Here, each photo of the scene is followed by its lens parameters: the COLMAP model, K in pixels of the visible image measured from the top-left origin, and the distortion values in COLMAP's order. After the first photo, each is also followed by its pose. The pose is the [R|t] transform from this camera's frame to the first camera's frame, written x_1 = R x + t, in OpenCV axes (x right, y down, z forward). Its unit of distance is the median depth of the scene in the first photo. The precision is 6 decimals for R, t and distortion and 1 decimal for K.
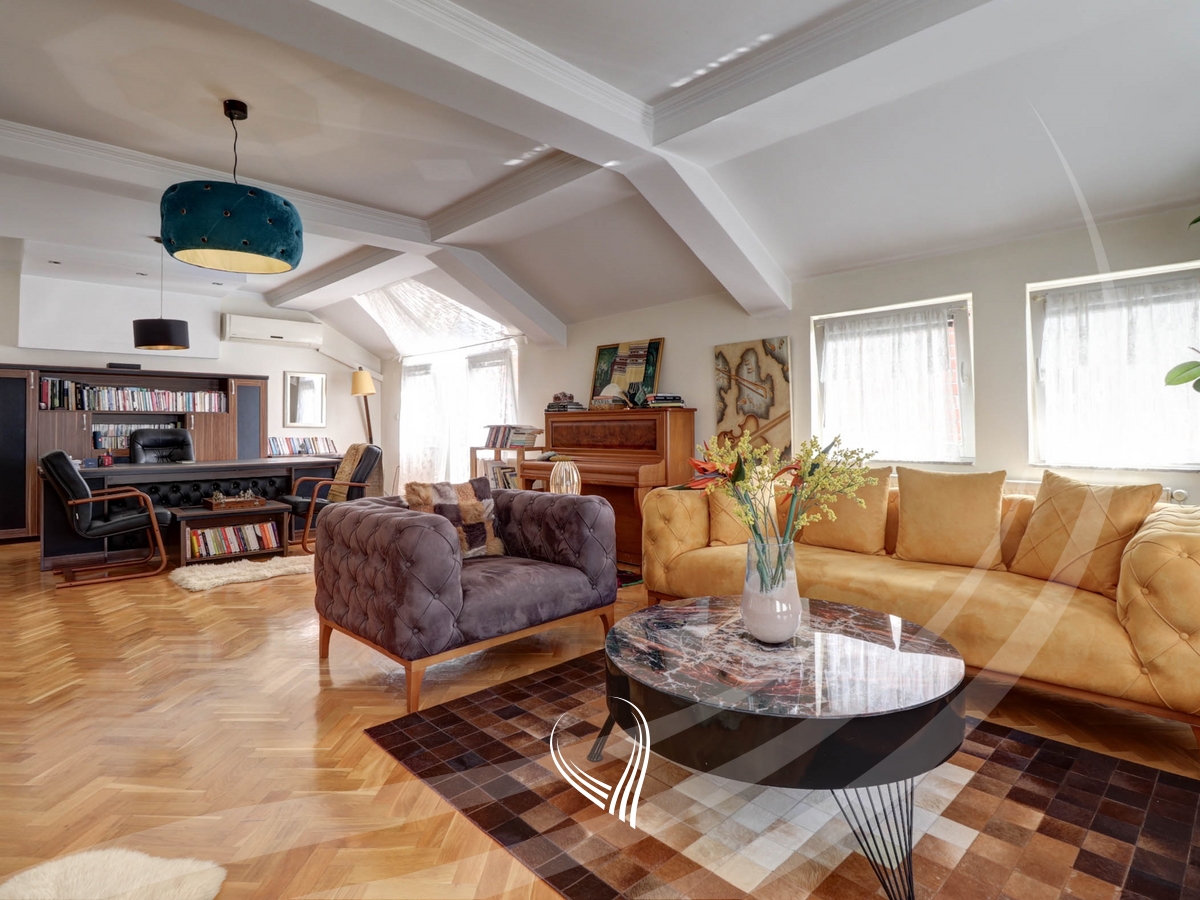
lens RADIAL K [[633.0, 0, 604.6], [0, 633.0, 420.1], [0, 0, 1]] dist [0.013929, -0.021566]
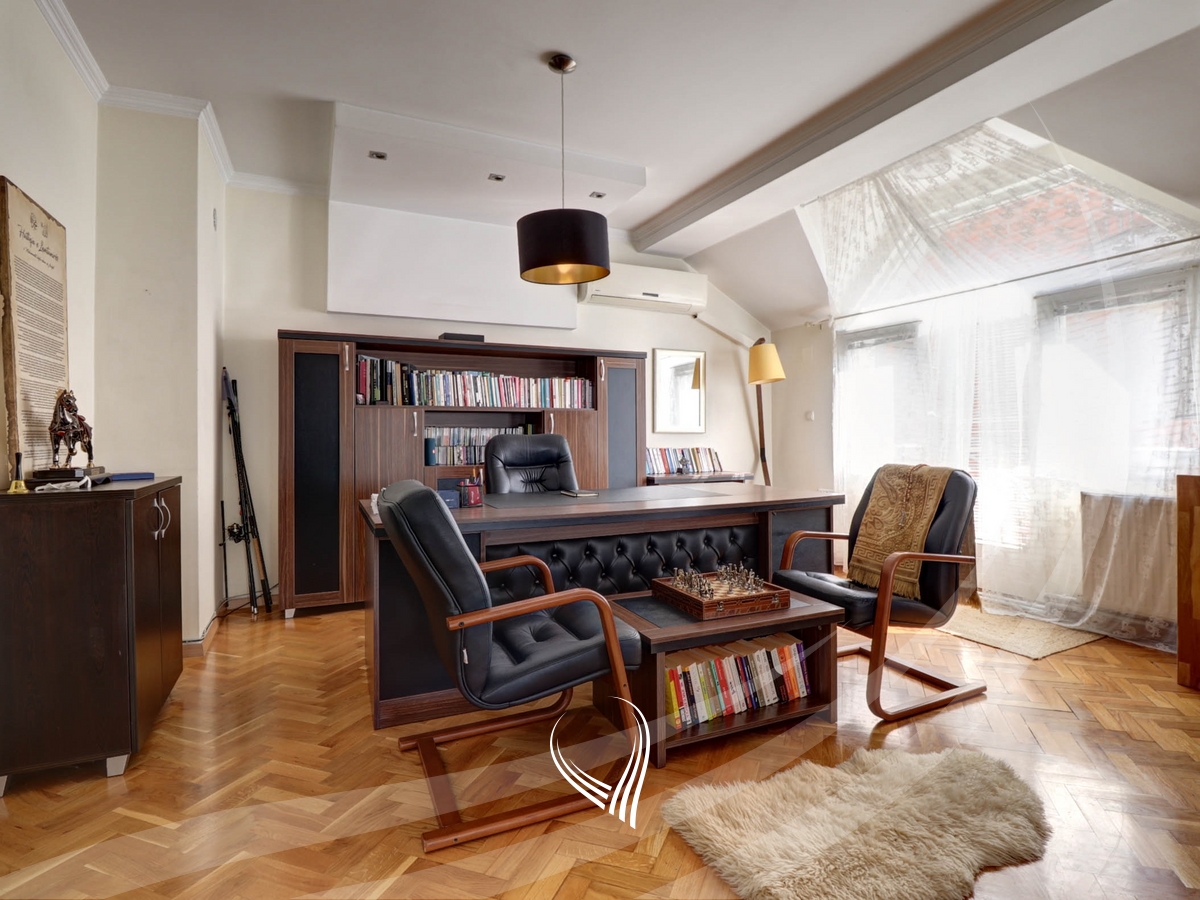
lens RADIAL K [[652.6, 0, 628.6], [0, 652.6, 430.3], [0, 0, 1]] dist [0.002865, -0.017214]
pose [[0.952607, -0.001696, -0.304200, -0.405812], [0.003013, 0.999988, 0.003862, 0.007535], [0.304190, -0.004595, 0.952600, 0.427088]]
